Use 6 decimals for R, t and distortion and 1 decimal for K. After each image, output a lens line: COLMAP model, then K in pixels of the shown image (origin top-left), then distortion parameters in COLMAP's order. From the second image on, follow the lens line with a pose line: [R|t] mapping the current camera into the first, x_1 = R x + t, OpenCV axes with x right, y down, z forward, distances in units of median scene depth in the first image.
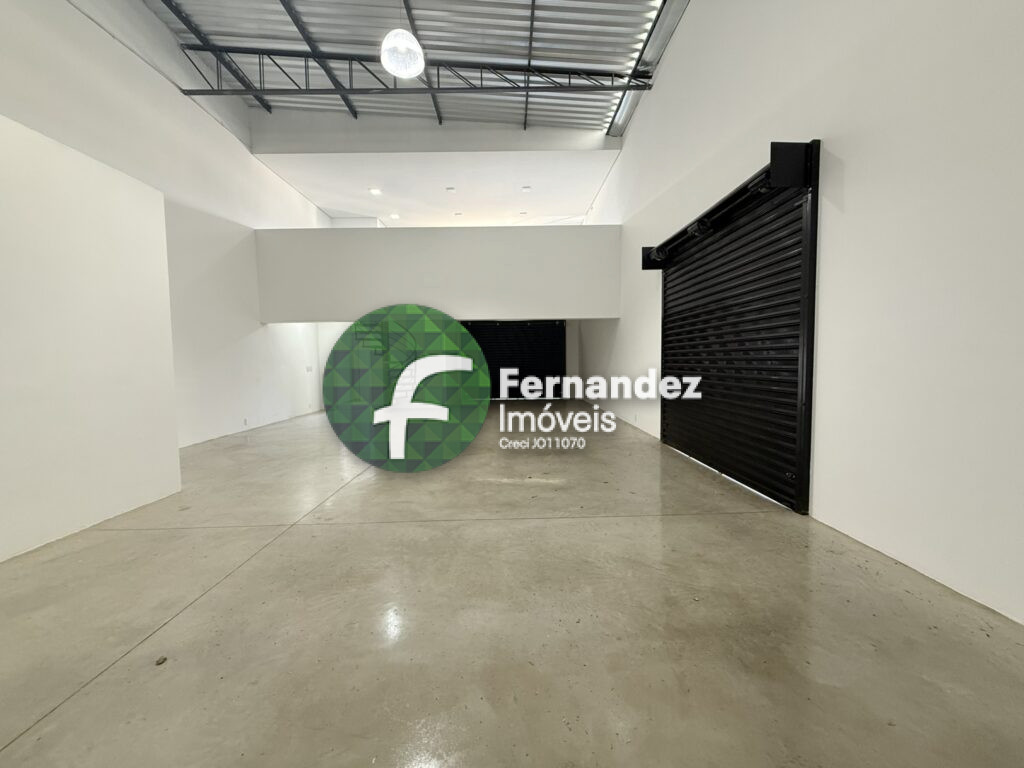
lens RADIAL K [[406.5, 0, 509.7], [0, 406.5, 383.1], [0, 0, 1]] dist [0.000322, 0.000014]
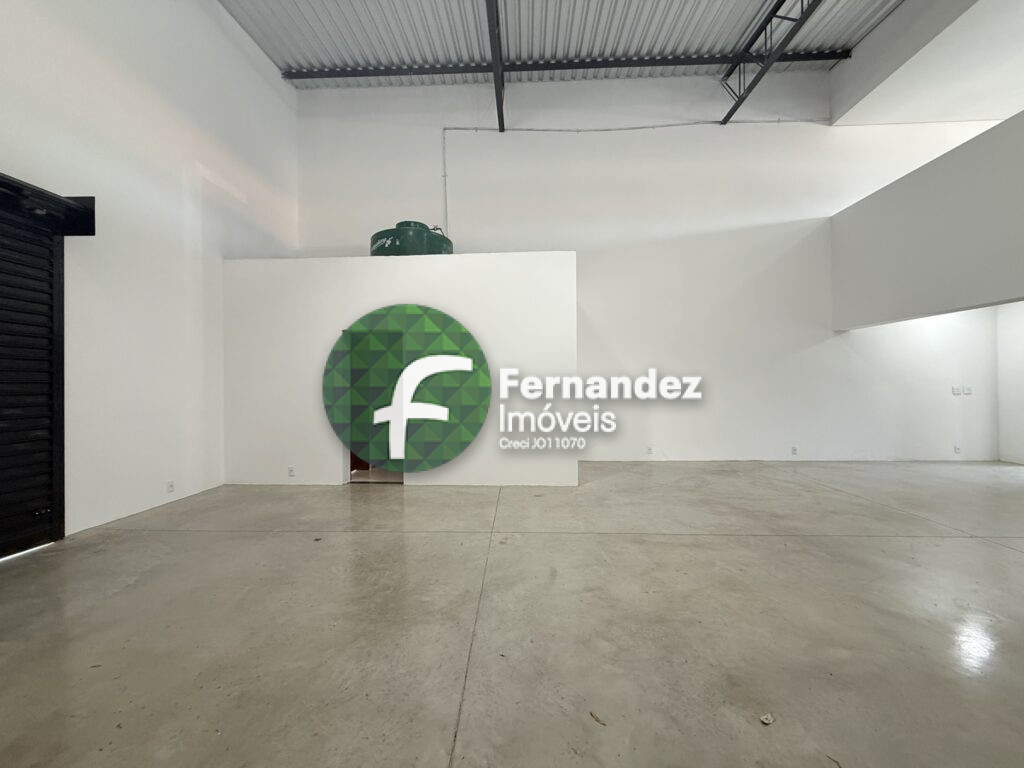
lens RADIAL K [[406.5, 0, 509.7], [0, 406.5, 383.1], [0, 0, 1]] dist [0.000322, 0.000014]
pose [[-0.049696, 0.011853, -0.998694, 0.518842], [-0.049342, 0.998679, 0.014308, -0.066628], [0.997545, 0.049988, -0.049045, 1.007735]]
